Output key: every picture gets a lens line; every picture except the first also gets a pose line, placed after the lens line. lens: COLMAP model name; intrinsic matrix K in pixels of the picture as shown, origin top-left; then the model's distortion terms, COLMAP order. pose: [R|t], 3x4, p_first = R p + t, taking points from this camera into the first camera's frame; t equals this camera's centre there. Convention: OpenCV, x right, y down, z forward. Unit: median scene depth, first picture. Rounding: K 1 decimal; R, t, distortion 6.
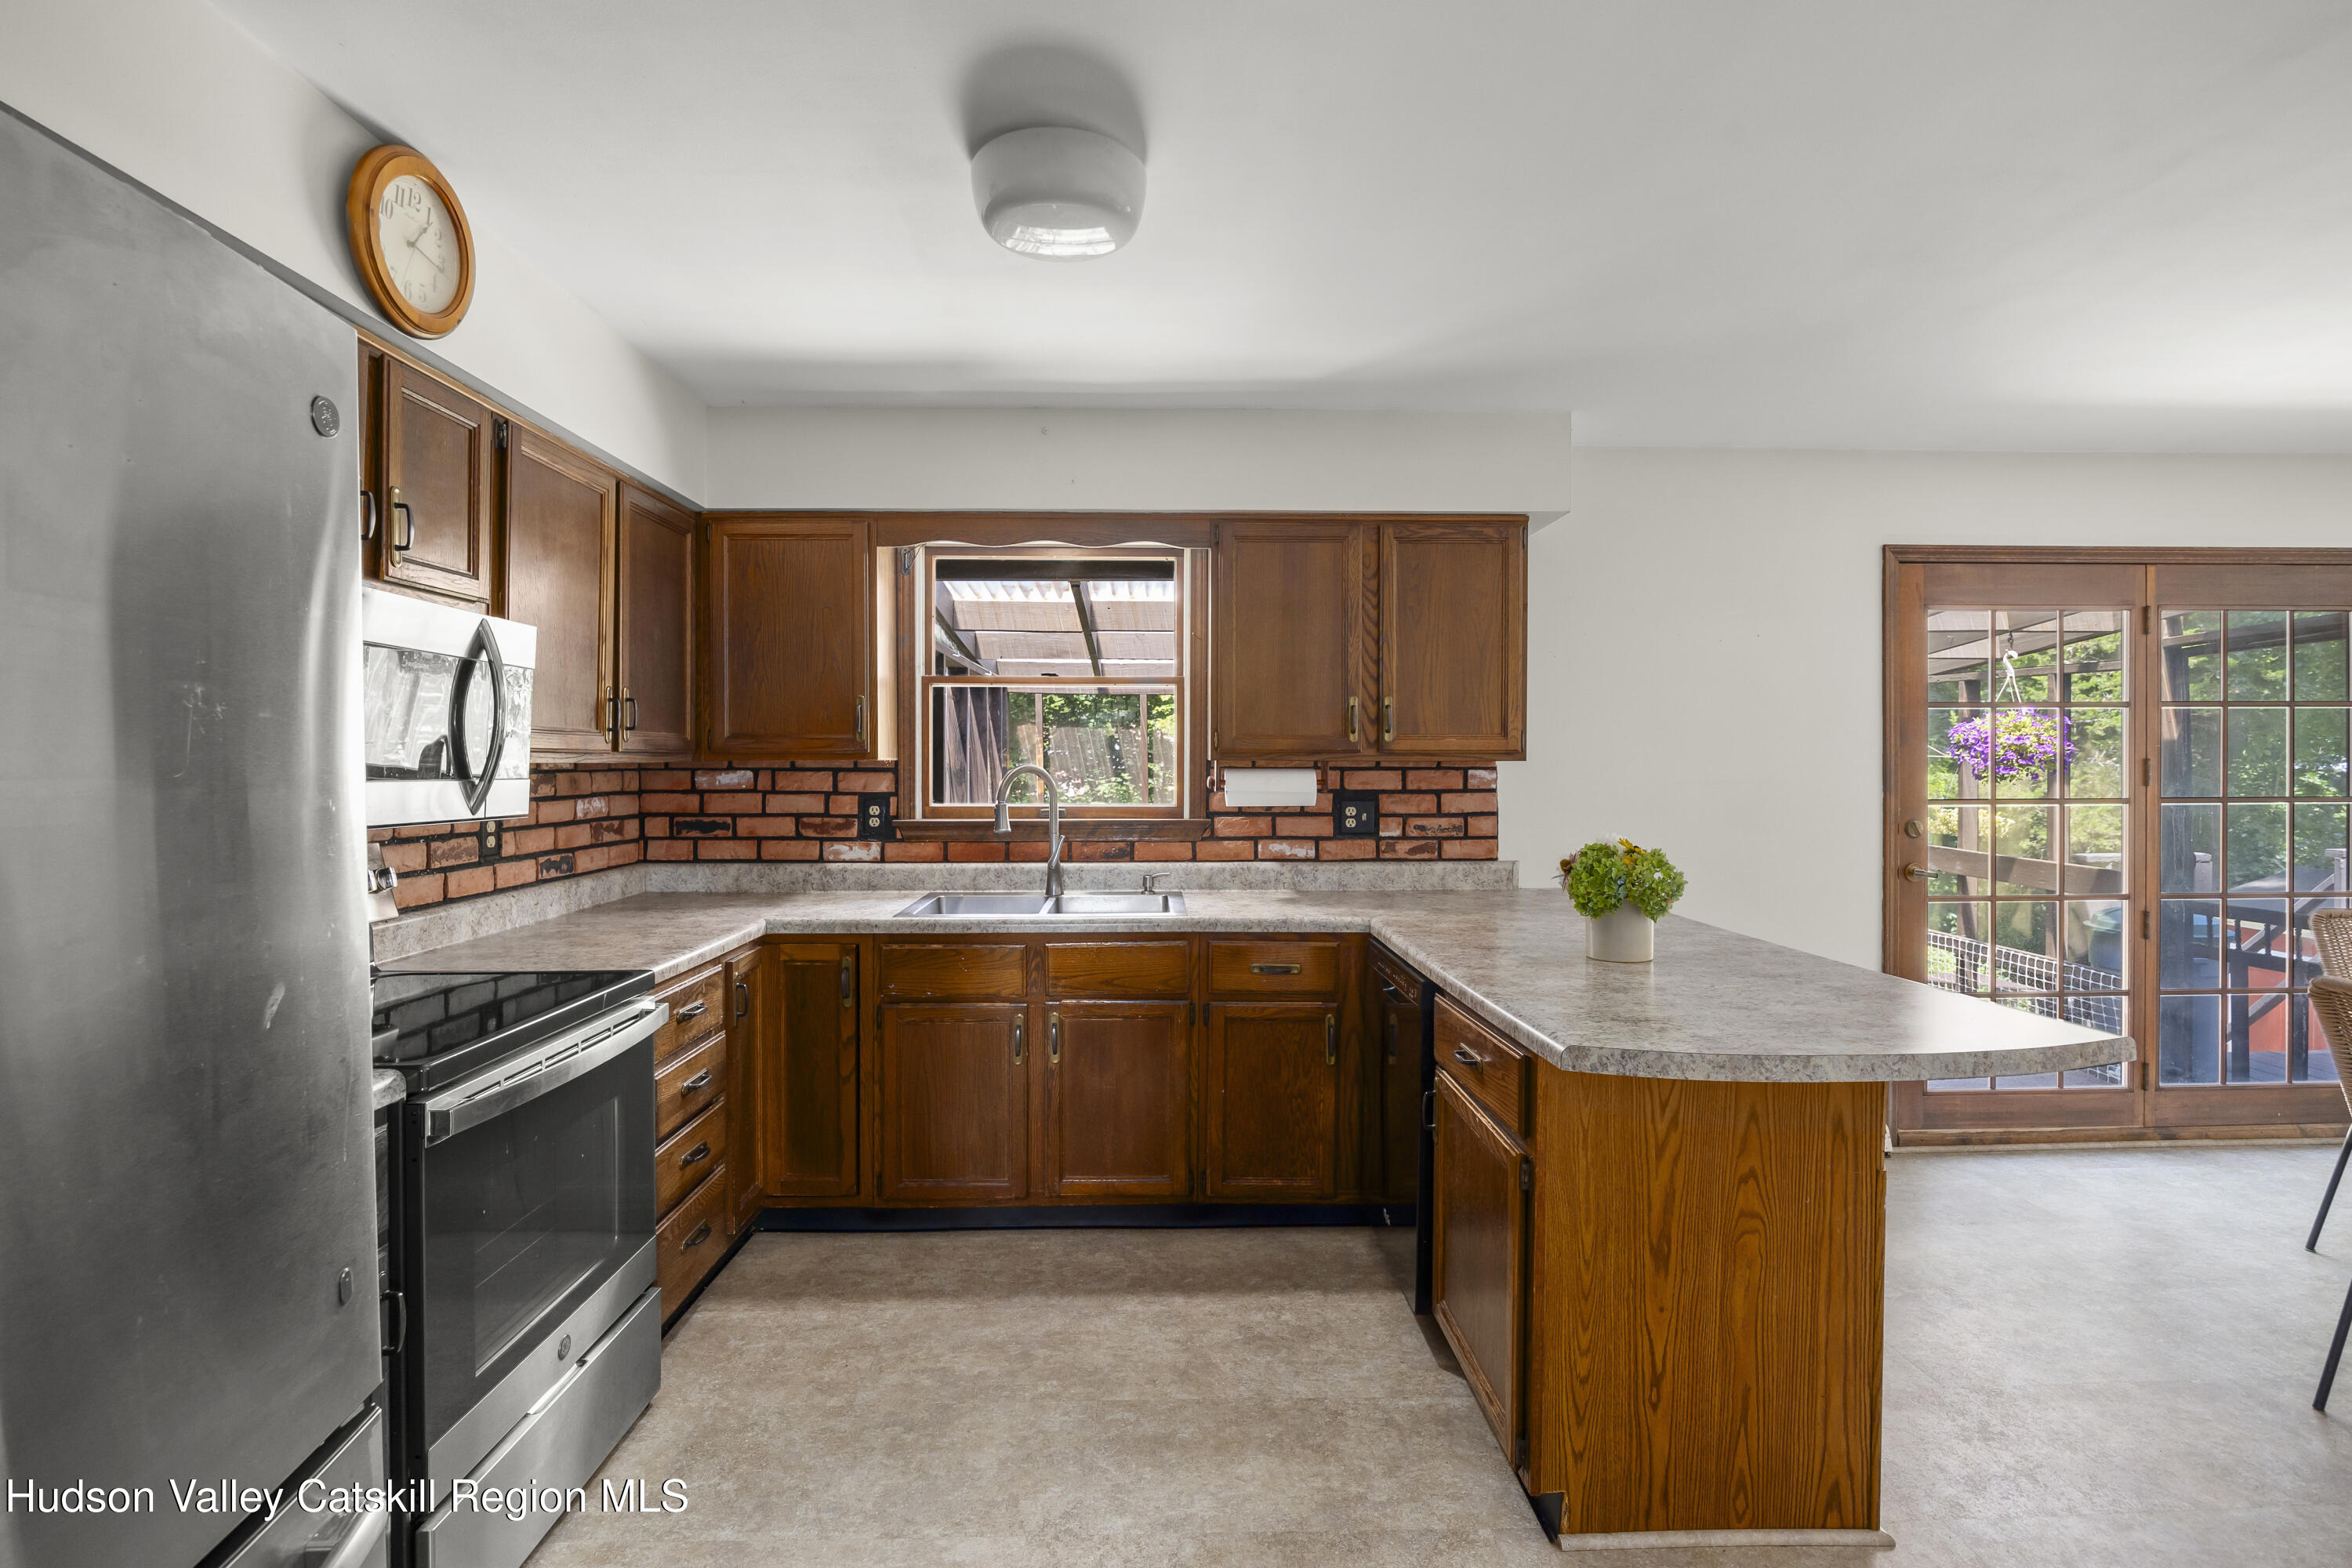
lens RADIAL K [[1116.7, 0, 1179.2], [0, 1116.7, 772.7], [0, 0, 1]] dist [-0.005599, -0.000748]
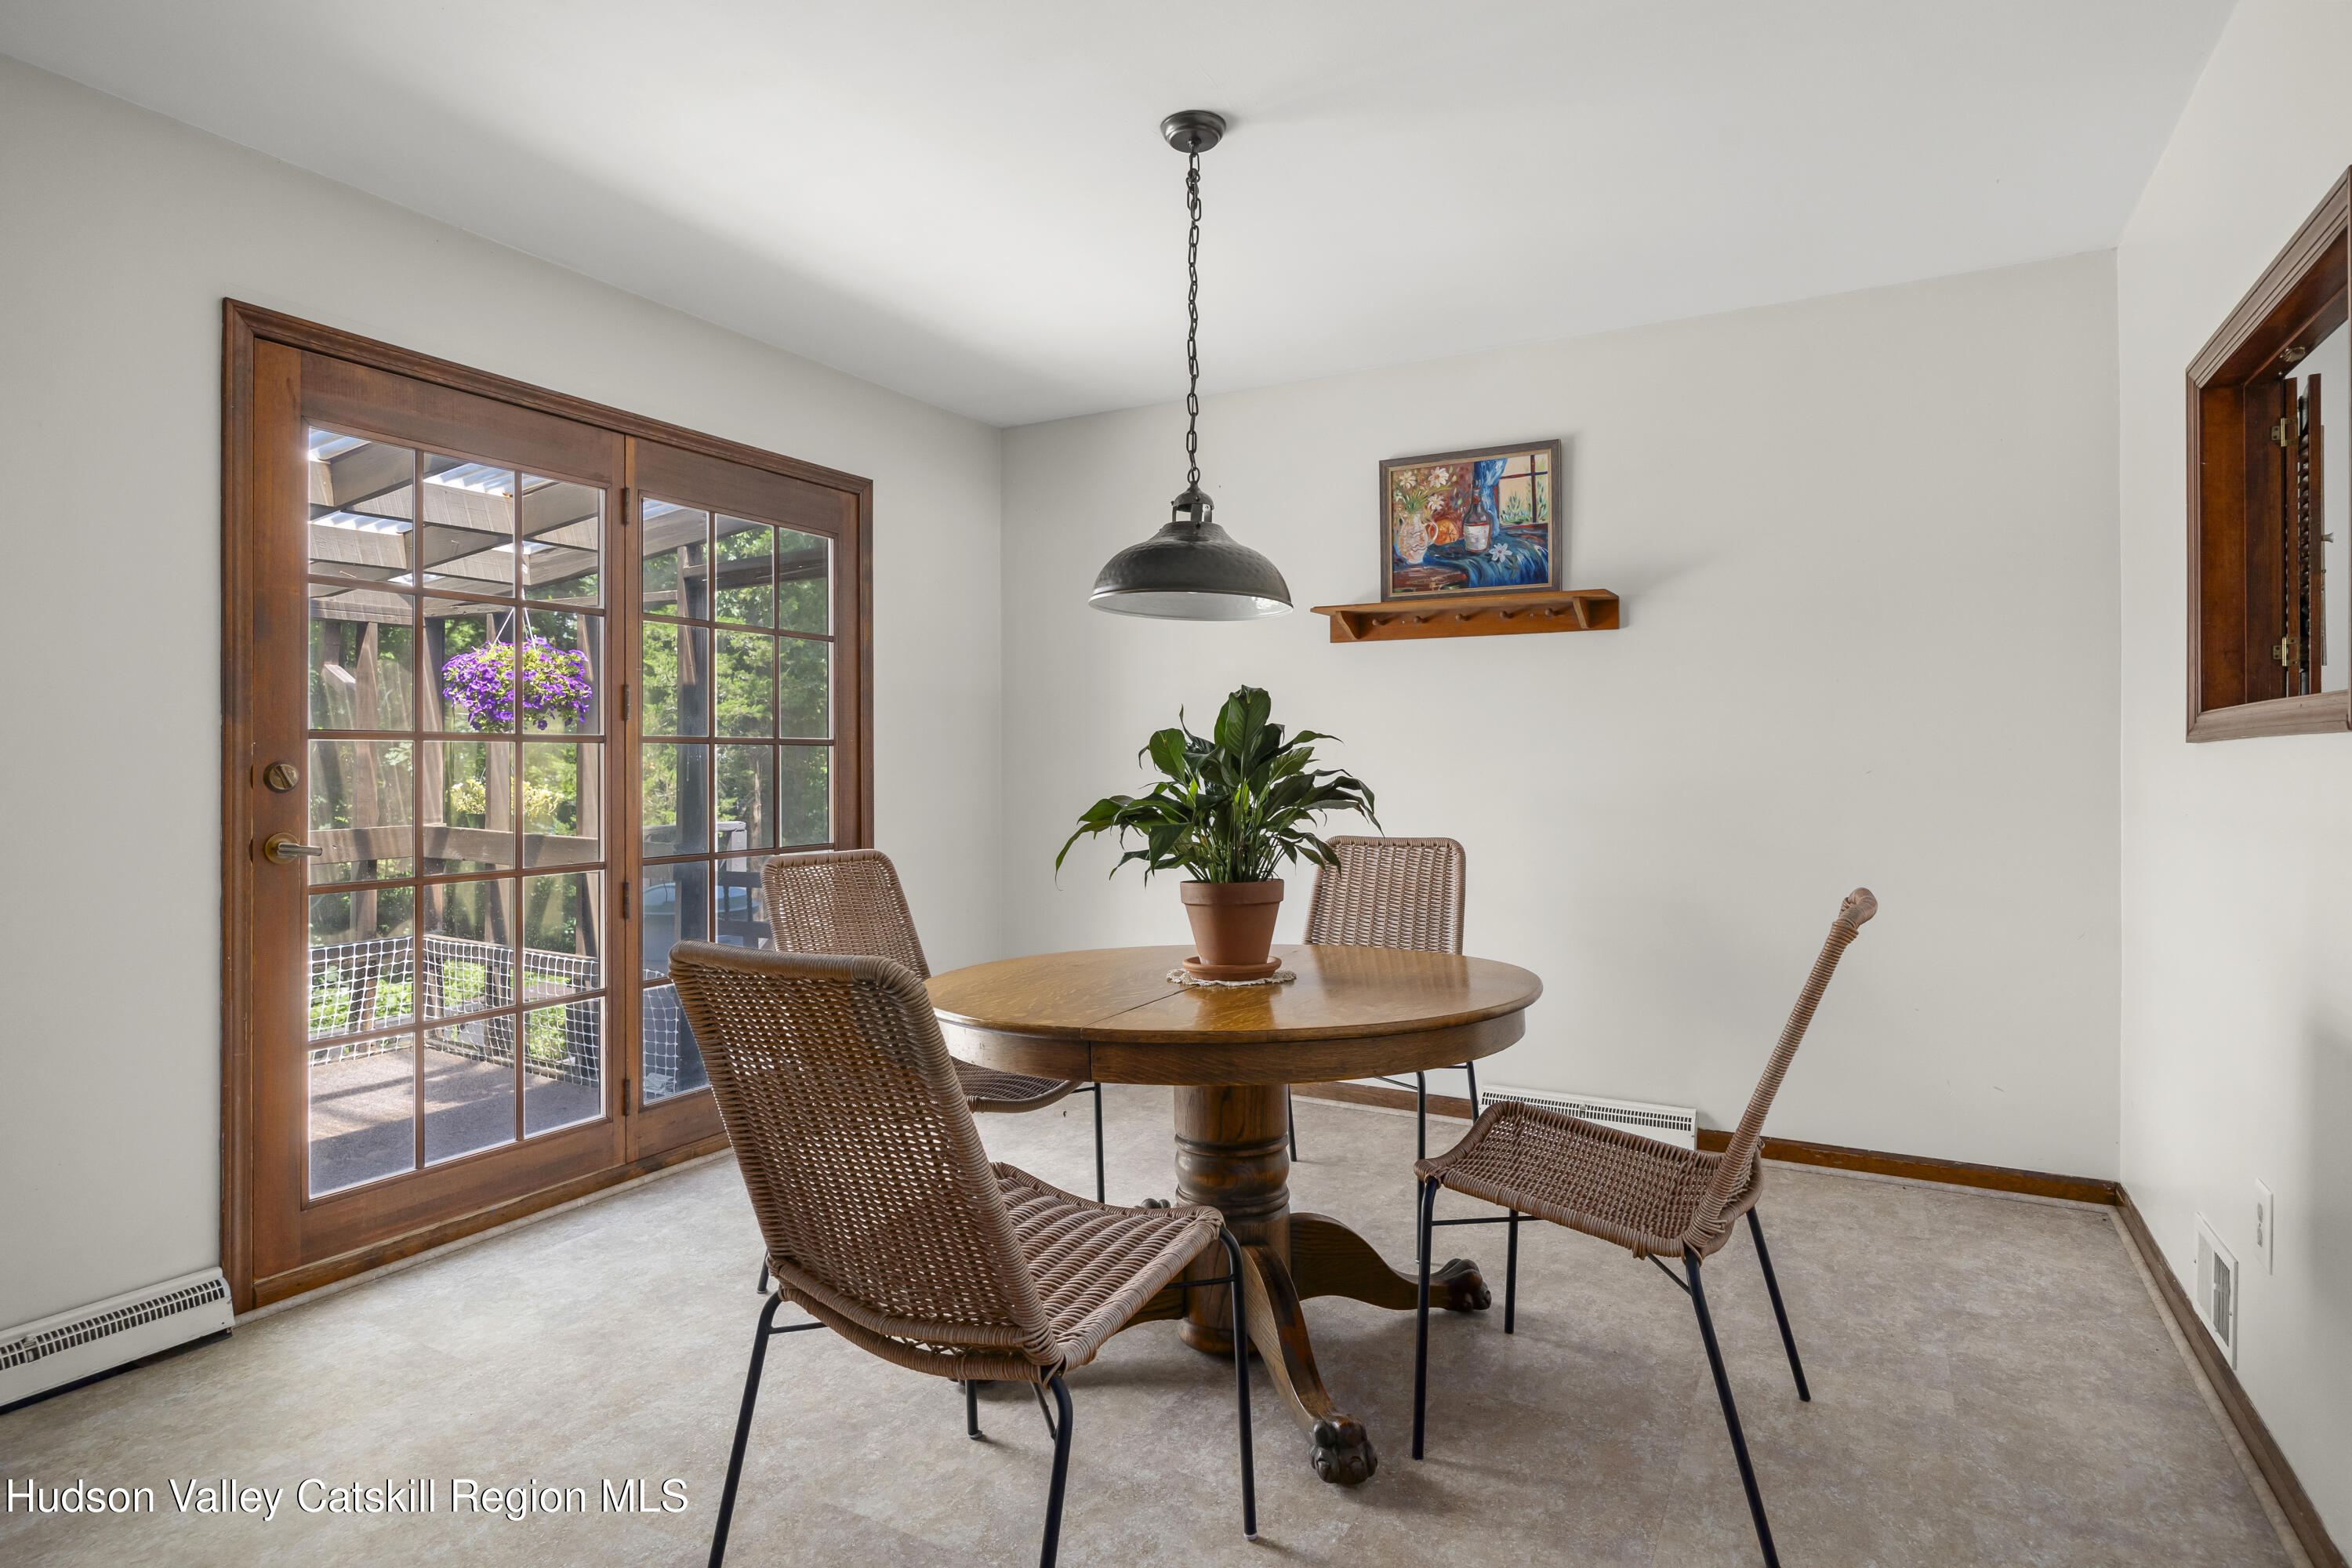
lens RADIAL K [[1261.4, 0, 1179.4], [0, 1261.4, 775.4], [0, 0, 1]] dist [-0.001976, -0.000492]
pose [[0.511269, -0.006450, 0.859397, 0.316494], [0.006922, 0.999970, 0.003387, 0.050331], [-0.859393, 0.004217, 0.511298, 0.223905]]
